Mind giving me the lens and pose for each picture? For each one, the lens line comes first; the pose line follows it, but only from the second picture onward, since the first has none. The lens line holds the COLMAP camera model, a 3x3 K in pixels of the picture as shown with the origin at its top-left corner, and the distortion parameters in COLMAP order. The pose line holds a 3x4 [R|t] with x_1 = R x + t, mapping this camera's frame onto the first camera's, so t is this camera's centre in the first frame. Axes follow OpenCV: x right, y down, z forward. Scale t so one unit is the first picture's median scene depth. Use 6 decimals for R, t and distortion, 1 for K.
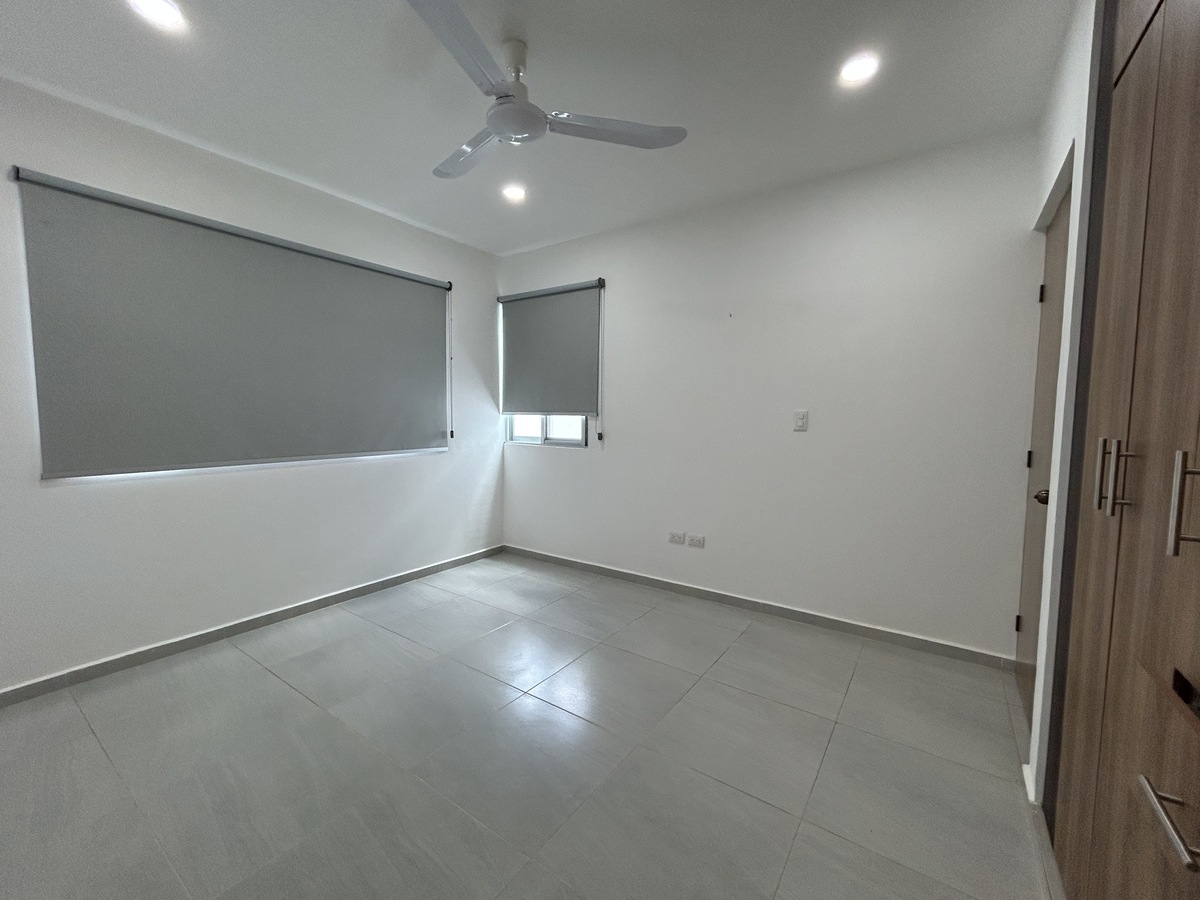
lens RADIAL K [[486.7, 0, 605.2], [0, 486.7, 450.1], [0, 0, 1]] dist [-0.000958, -0.000263]
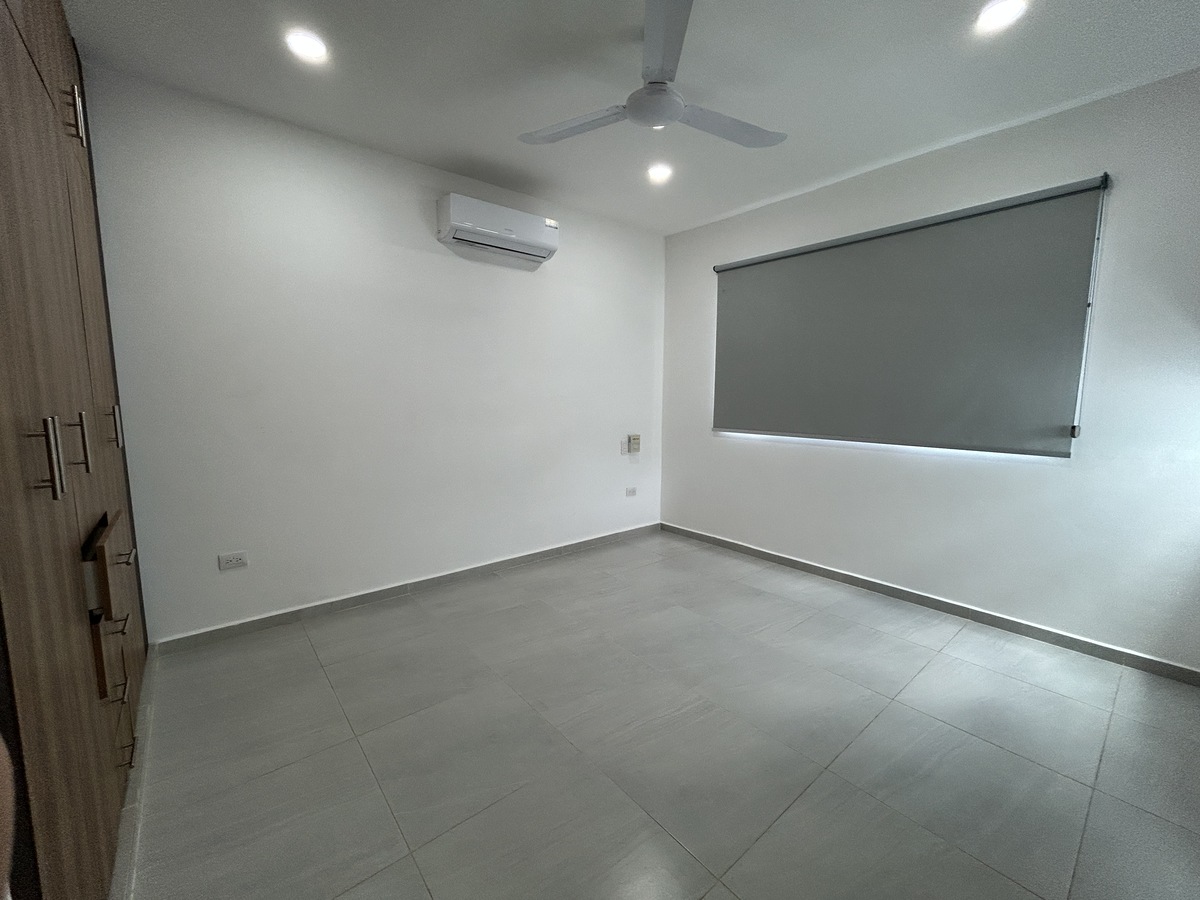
lens RADIAL K [[486.7, 0, 603.0], [0, 486.7, 450.9], [0, 0, 1]] dist [-0.000958, -0.000263]
pose [[-0.259790, 0.108386, -0.959563, 0.447684], [-0.076787, 0.988216, 0.132411, -0.047286], [0.962607, 0.108081, -0.248406, 0.613731]]
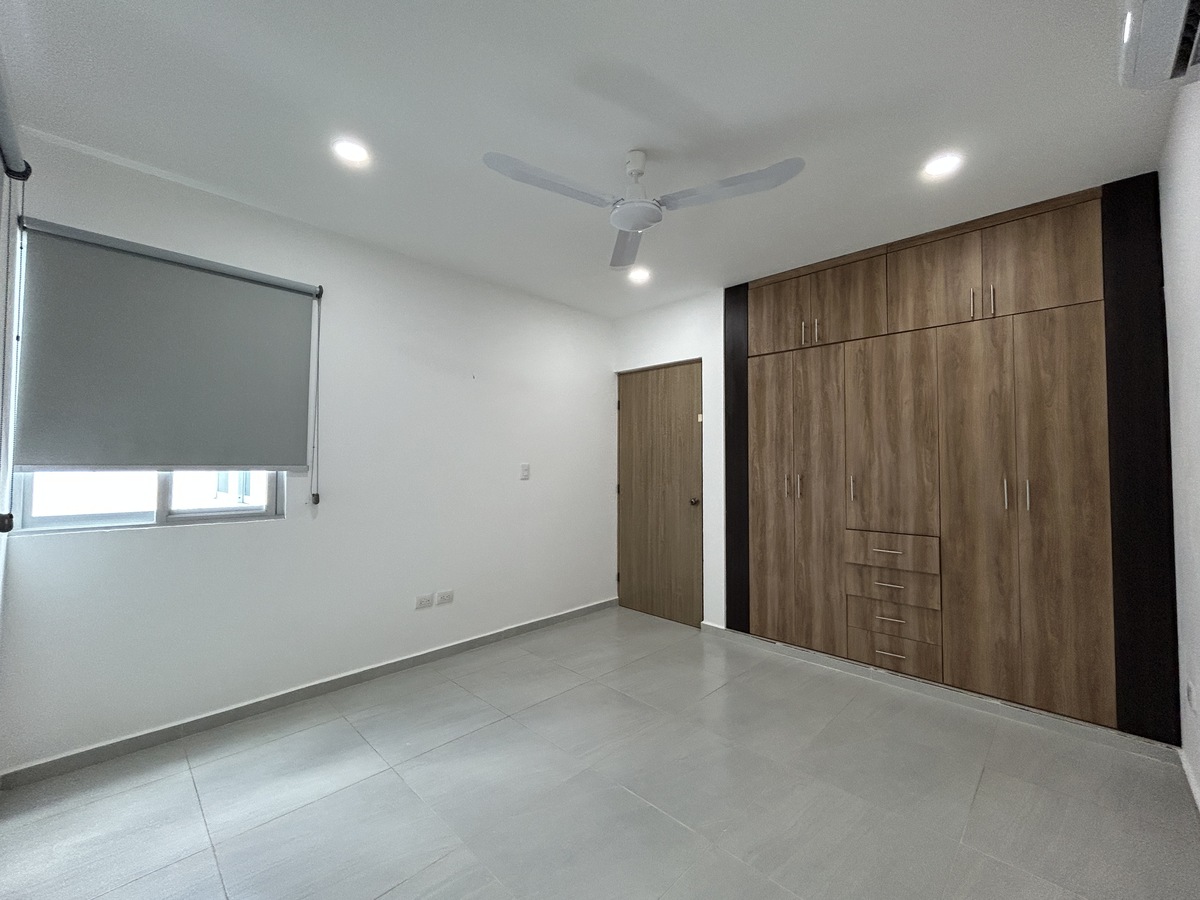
lens RADIAL K [[486.7, 0, 603.7], [0, 486.7, 445.6], [0, 0, 1]] dist [-0.000958, -0.000263]
pose [[0.161673, 0.030584, 0.986370, -0.665707], [0.068979, 0.996725, -0.042211, -0.047721], [-0.984431, 0.074863, 0.159034, 0.467807]]
